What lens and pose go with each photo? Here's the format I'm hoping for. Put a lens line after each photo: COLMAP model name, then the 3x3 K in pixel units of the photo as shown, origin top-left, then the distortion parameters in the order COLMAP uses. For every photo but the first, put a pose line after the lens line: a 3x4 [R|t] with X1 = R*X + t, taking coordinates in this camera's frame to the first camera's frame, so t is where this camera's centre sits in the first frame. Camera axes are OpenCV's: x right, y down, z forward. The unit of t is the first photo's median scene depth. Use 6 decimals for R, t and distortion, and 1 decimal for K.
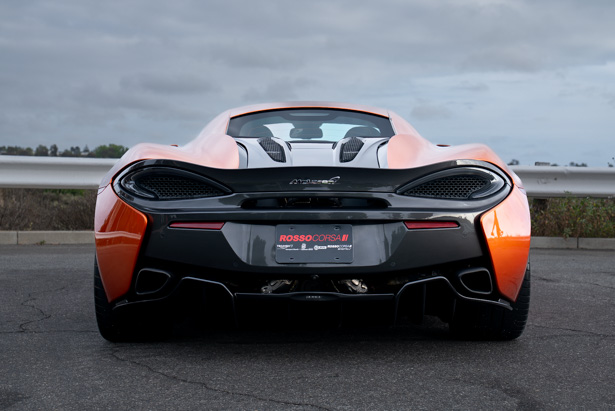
lens RADIAL K [[950.4, 0, 307.5], [0, 950.4, 205.5], [0, 0, 1]] dist [0.142901, 0.054041]
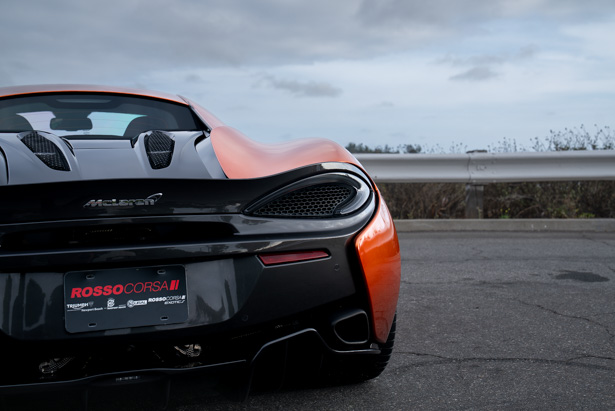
lens RADIAL K [[817.8, 0, 307.5], [0, 817.8, 205.5], [0, 0, 1]] dist [0.160779, 0.024515]
pose [[0.953158, -0.038990, 0.299950, -0.041506], [0.030723, 0.999008, 0.032231, -0.036448], [-0.300909, -0.021506, 0.953410, 0.412204]]
